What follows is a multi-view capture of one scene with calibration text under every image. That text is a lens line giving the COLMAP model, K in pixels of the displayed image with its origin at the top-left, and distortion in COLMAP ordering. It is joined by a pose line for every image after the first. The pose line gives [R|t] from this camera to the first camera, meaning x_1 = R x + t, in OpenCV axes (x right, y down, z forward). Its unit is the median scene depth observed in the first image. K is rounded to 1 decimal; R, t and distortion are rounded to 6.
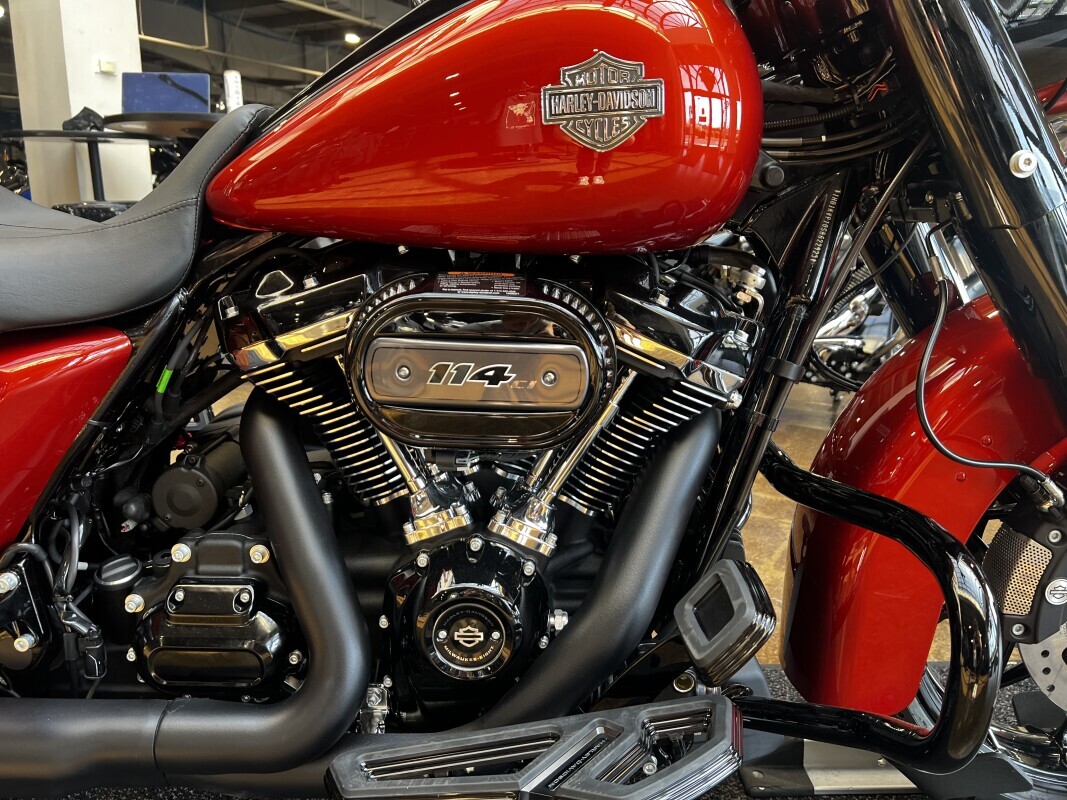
lens RADIAL K [[805.7, 0, 533.5], [0, 805.7, 400.0], [0, 0, 1]] dist [0.010781, -0.011614]
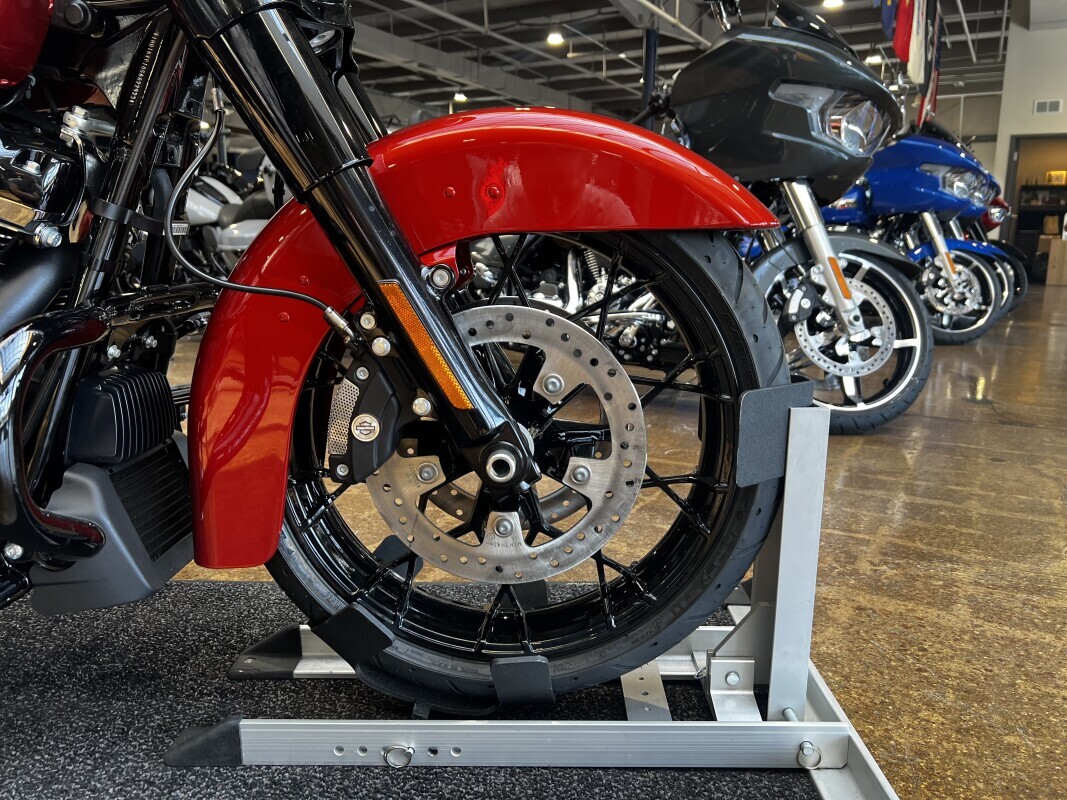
lens RADIAL K [[807.2, 0, 535.2], [0, 807.2, 409.2], [0, 0, 1]] dist [0.001227, 0.002658]
pose [[0.999694, 0.007865, -0.023448, 0.914551], [-0.008574, 0.999504, -0.030298, 0.249676], [0.023198, 0.030490, 0.999266, -0.003563]]
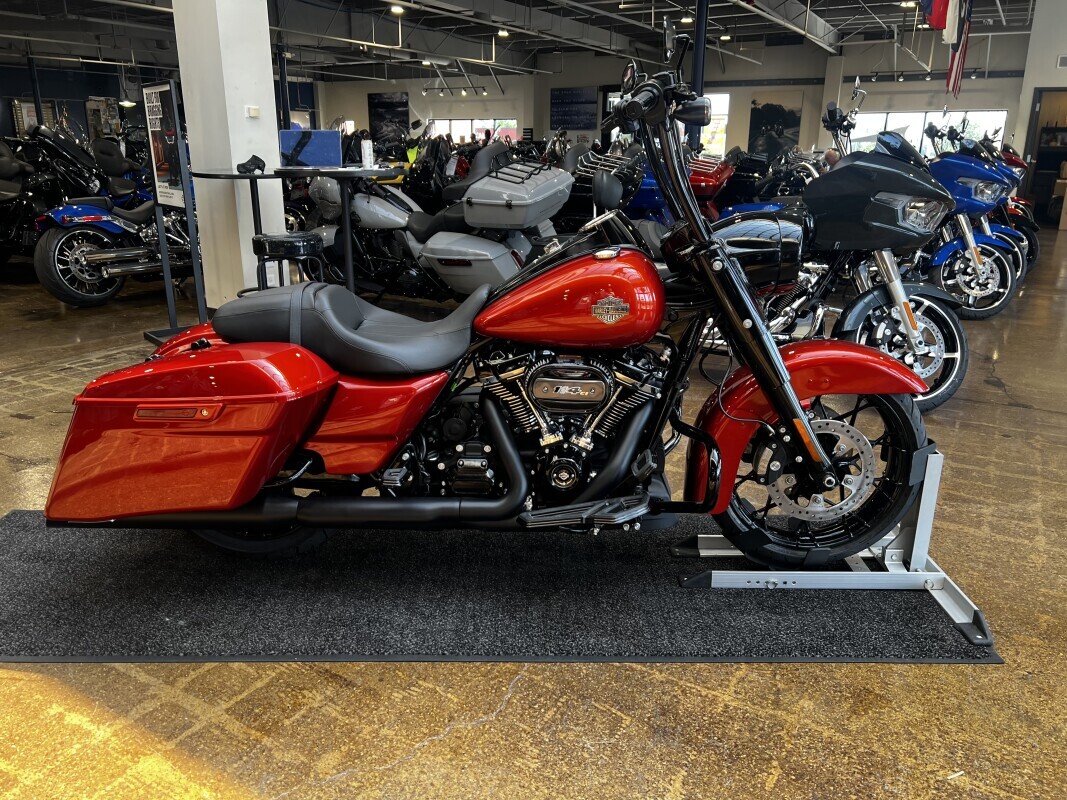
lens RADIAL K [[805.7, 0, 533.5], [0, 805.7, 400.0], [0, 0, 1]] dist [0.010781, -0.011614]
pose [[0.999446, 0.009216, -0.031980, -0.093270], [-0.007004, 0.997619, 0.068605, -0.177206], [0.032536, -0.068343, 0.997131, -1.820070]]
